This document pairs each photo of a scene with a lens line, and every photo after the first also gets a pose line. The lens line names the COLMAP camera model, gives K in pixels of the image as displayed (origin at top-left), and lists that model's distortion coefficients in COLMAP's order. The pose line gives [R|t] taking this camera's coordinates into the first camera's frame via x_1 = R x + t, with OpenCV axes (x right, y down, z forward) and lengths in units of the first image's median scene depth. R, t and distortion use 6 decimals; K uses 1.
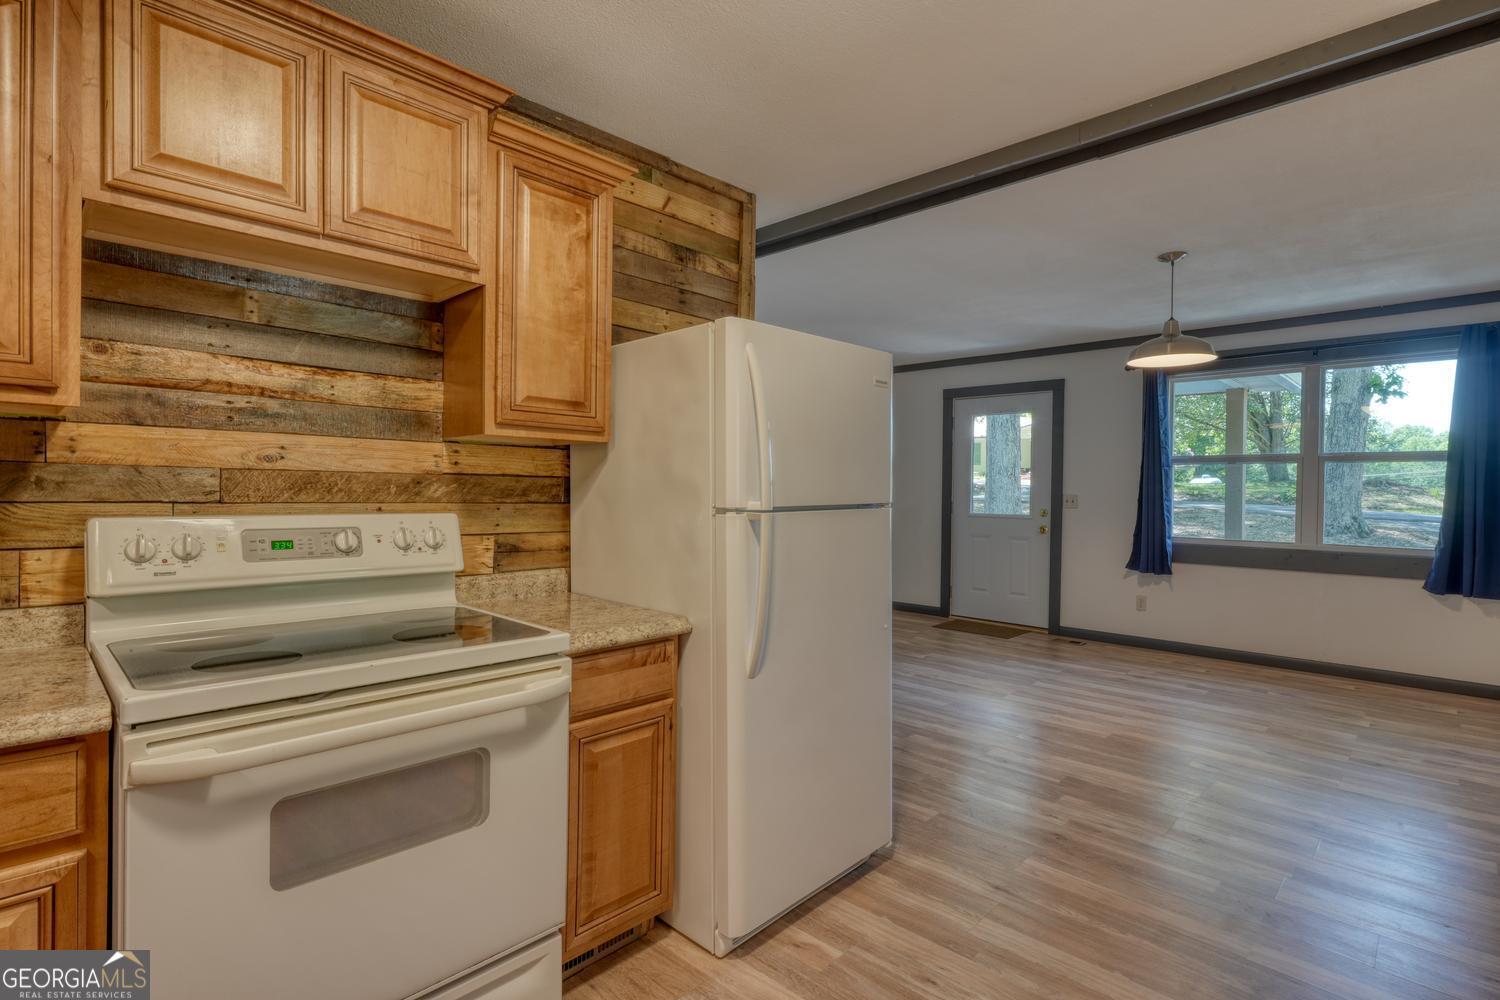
lens RADIAL K [[717.3, 0, 745.1], [0, 717.3, 497.1], [0, 0, 1]] dist [-0.003909, 0.001083]
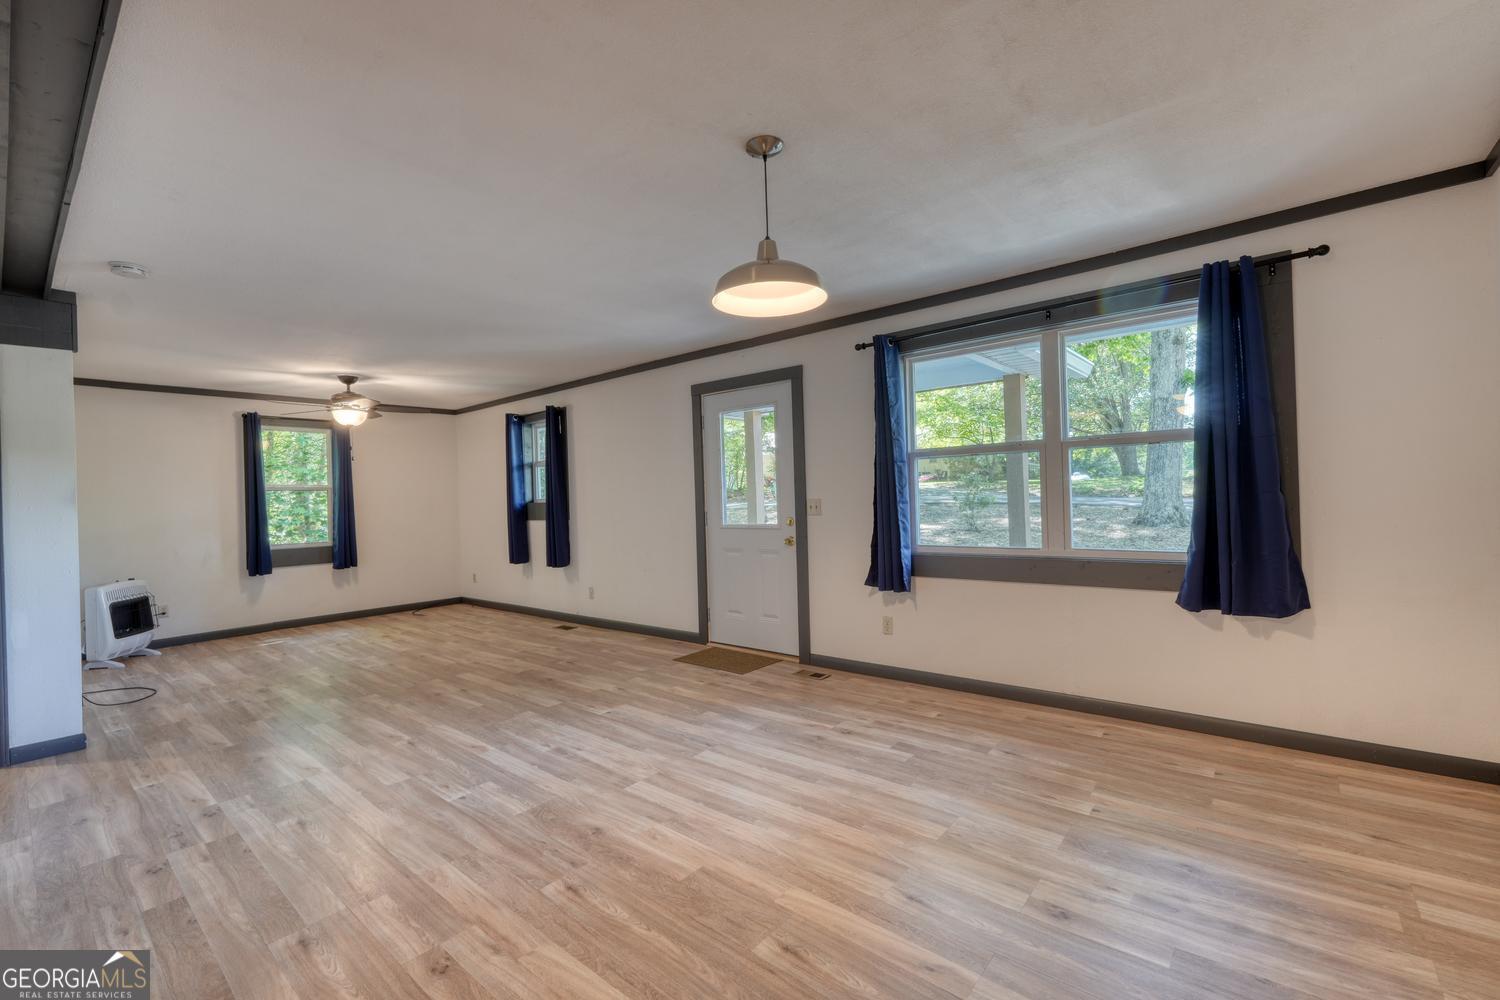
lens RADIAL K [[633.9, 0, 744.6], [0, 633.9, 497.0], [0, 0, 1]] dist [-0.004559, 0.000195]
pose [[0.996697, -0.040523, 0.070380, 0.437863], [0.041611, 0.999035, -0.014054, 0.001271], [-0.069742, 0.016936, 0.997421, 0.345344]]
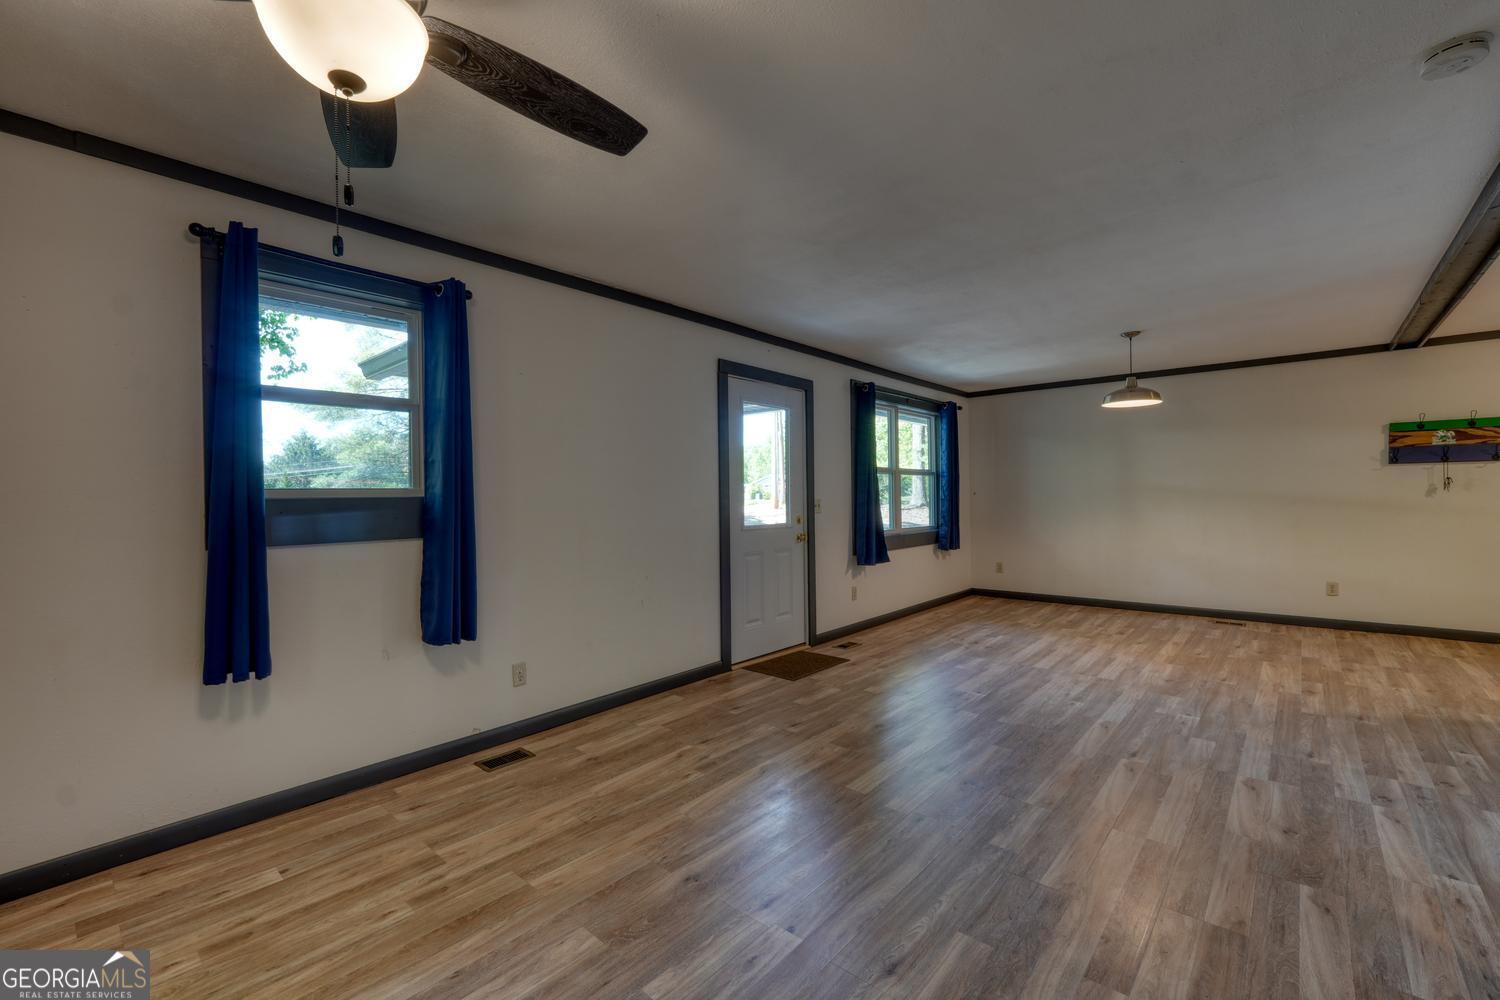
lens RADIAL K [[633.9, 0, 744.6], [0, 633.9, 497.0], [0, 0, 1]] dist [-0.004559, 0.000195]
pose [[-0.051862, -0.007827, 0.998624, -0.569122], [0.024876, 0.999649, 0.009127, -0.023440], [-0.998344, 0.025315, -0.051649, 1.575450]]
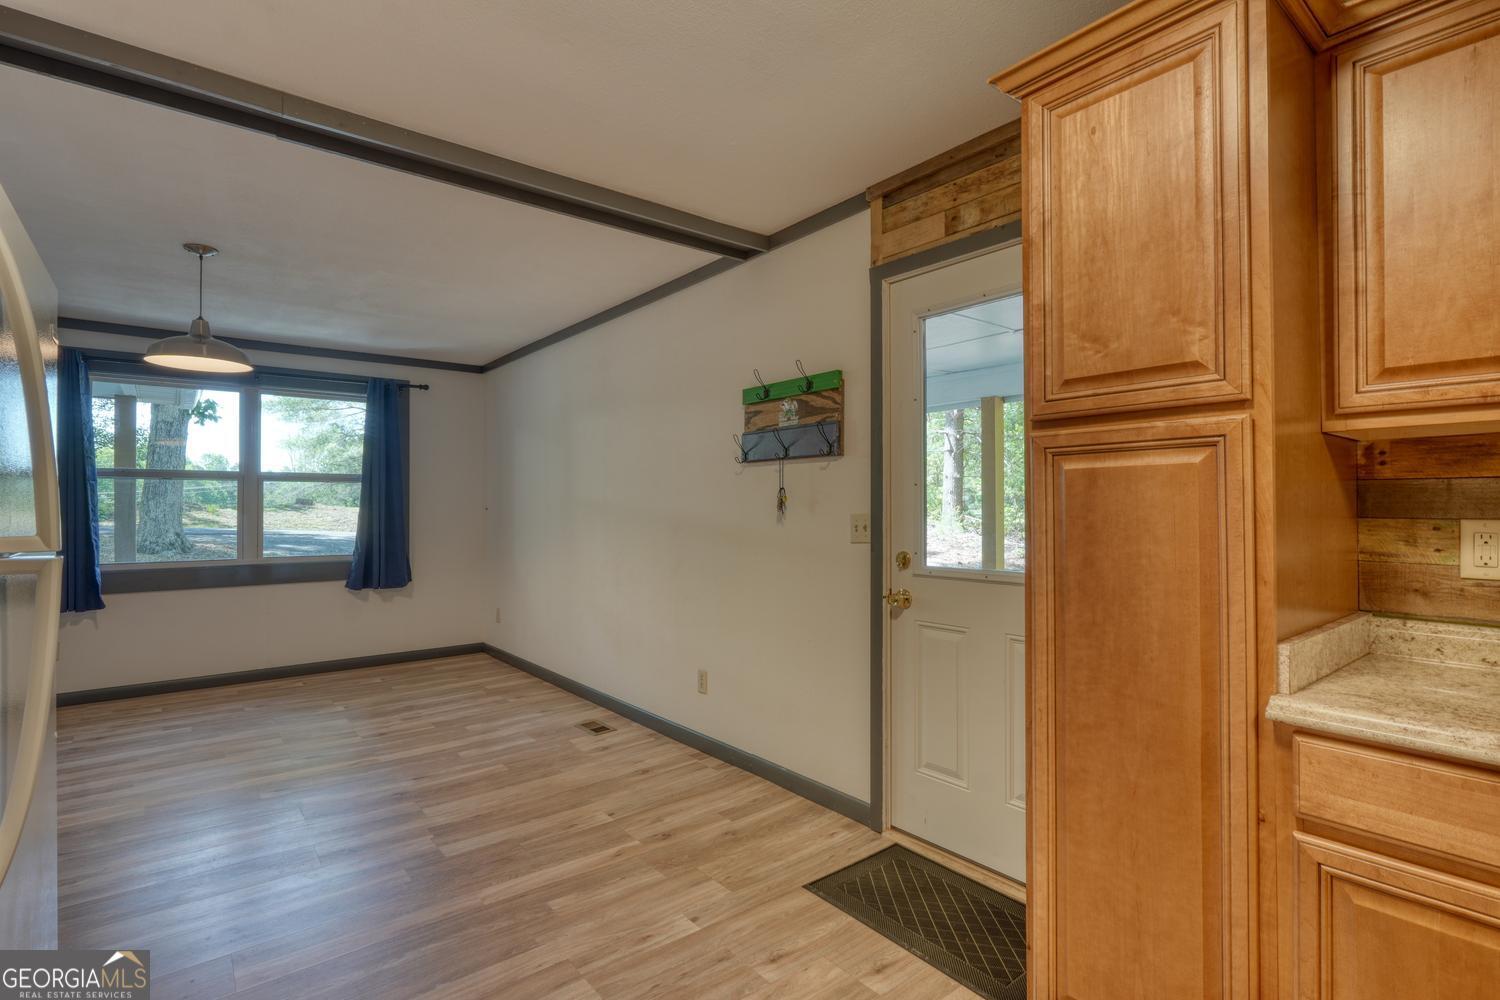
lens RADIAL K [[717.3, 0, 745.1], [0, 717.3, 497.1], [0, 0, 1]] dist [-0.003909, 0.001083]
pose [[0.120499, 0.004596, 0.992703, -0.181105], [0.018898, 0.999797, -0.006922, -0.003676], [-0.992534, 0.019595, 0.120387, 0.181301]]
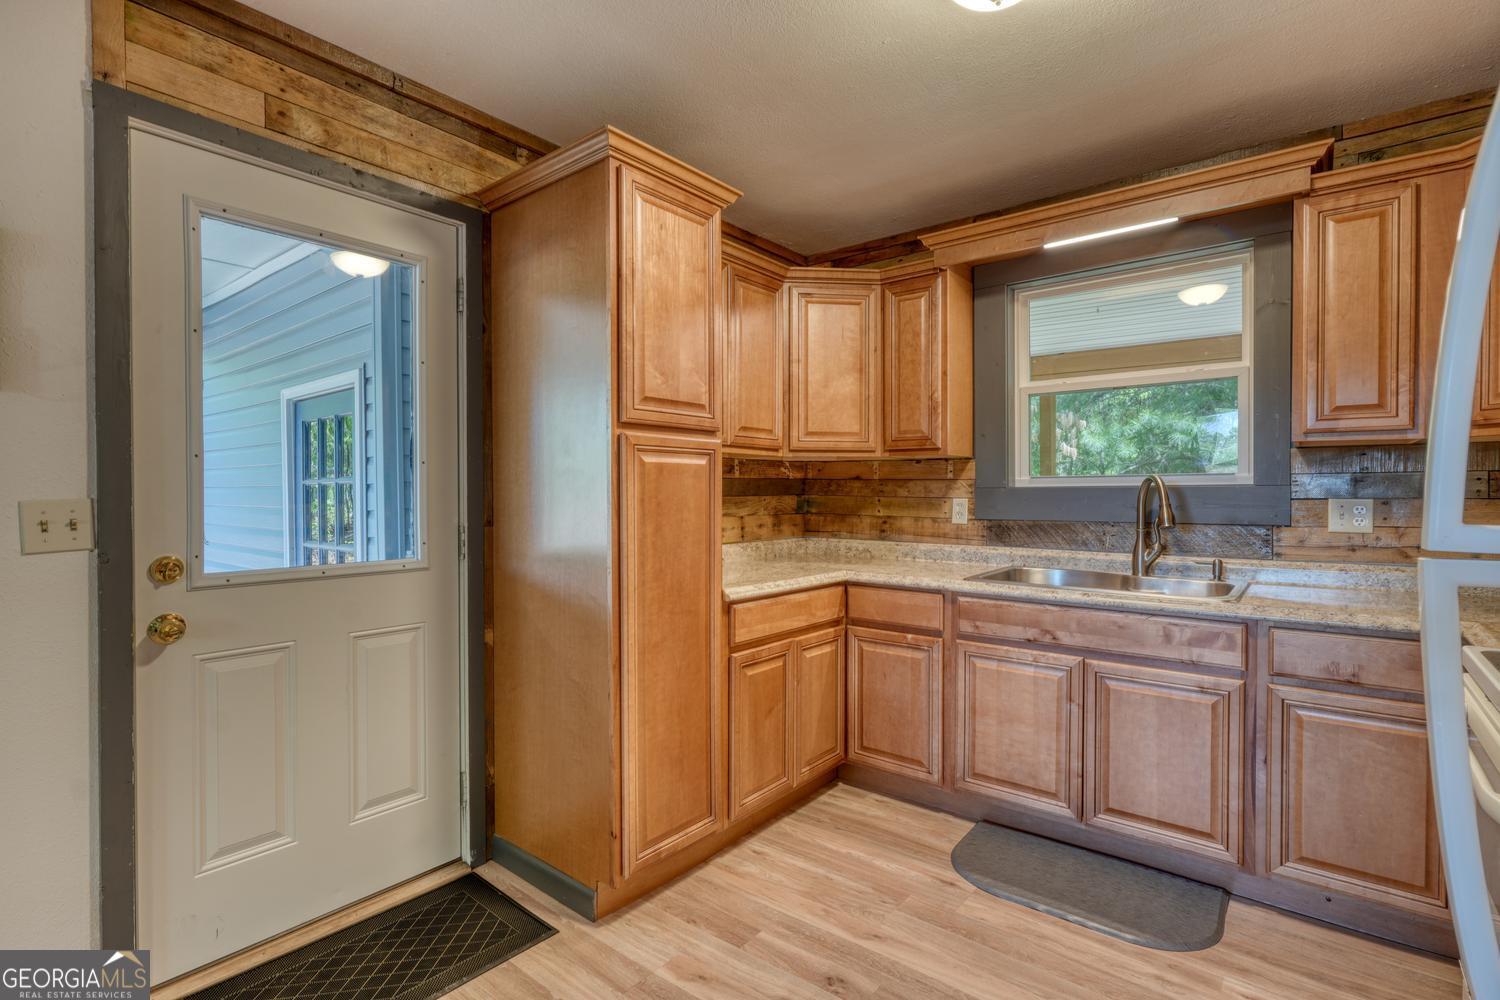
lens RADIAL K [[717.3, 0, 745.1], [0, 717.3, 497.1], [0, 0, 1]] dist [-0.003909, 0.001083]
pose [[-0.995819, -0.008913, -0.090910, 0.156234], [-0.010926, 0.999705, 0.021669, -0.004376], [0.090690, 0.022572, -0.995623, 0.544191]]
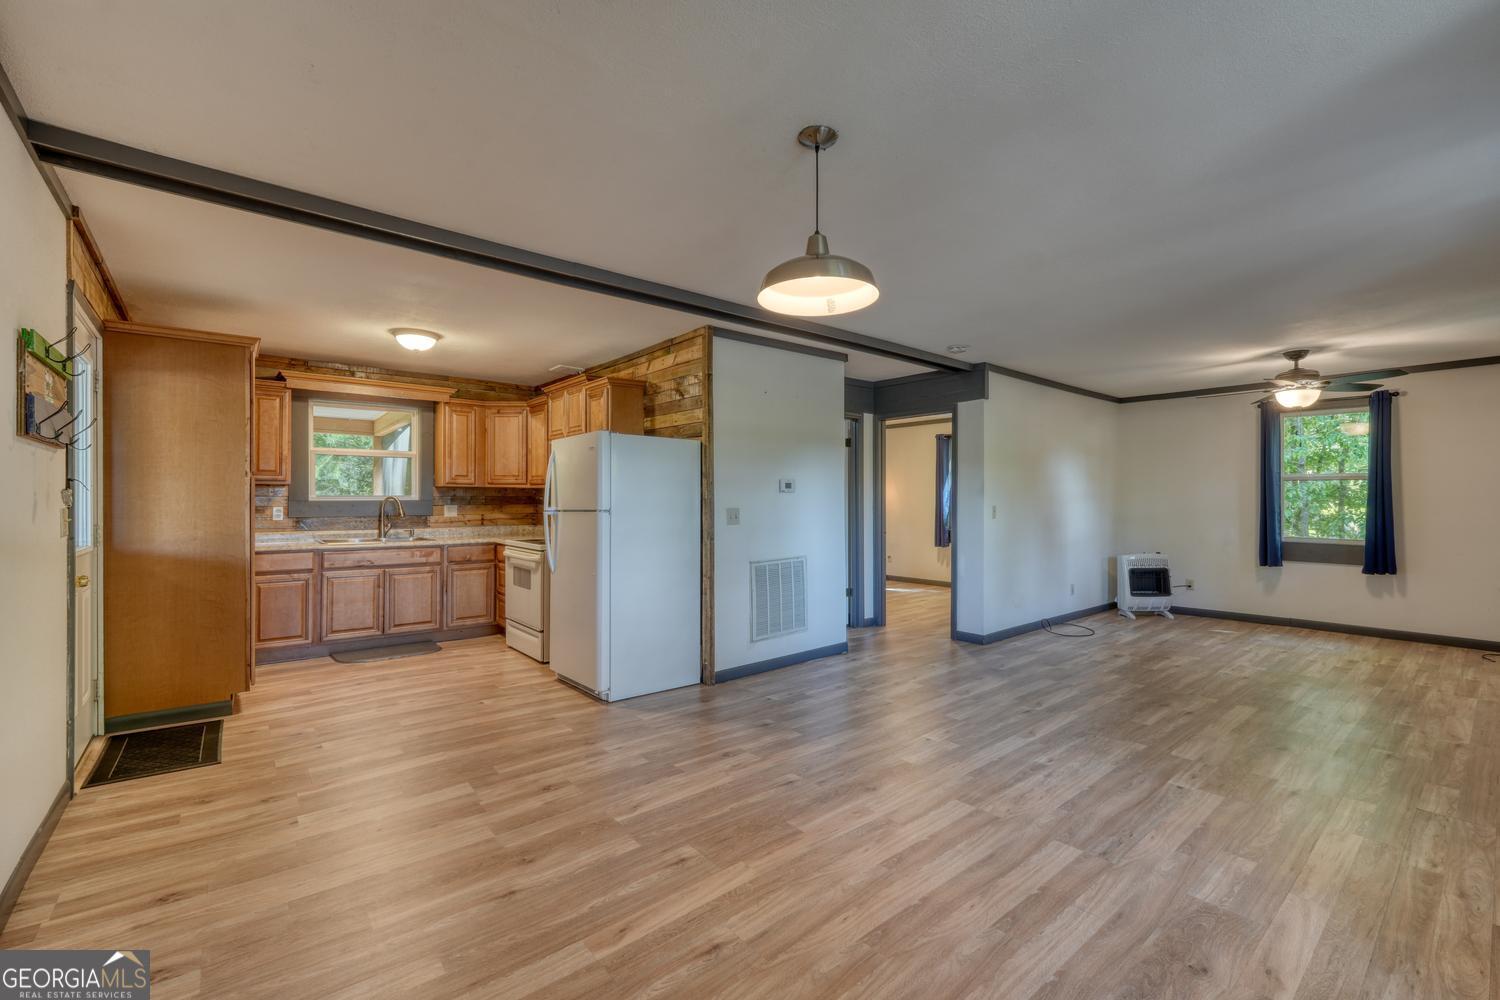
lens RADIAL K [[633.9, 0, 744.6], [0, 633.9, 497.0], [0, 0, 1]] dist [-0.004559, 0.000195]
pose [[-0.105936, -0.017766, -0.994214, 0.978145], [-0.015024, 0.999755, -0.016264, -0.001566], [0.994259, 0.013214, -0.106177, 0.839775]]
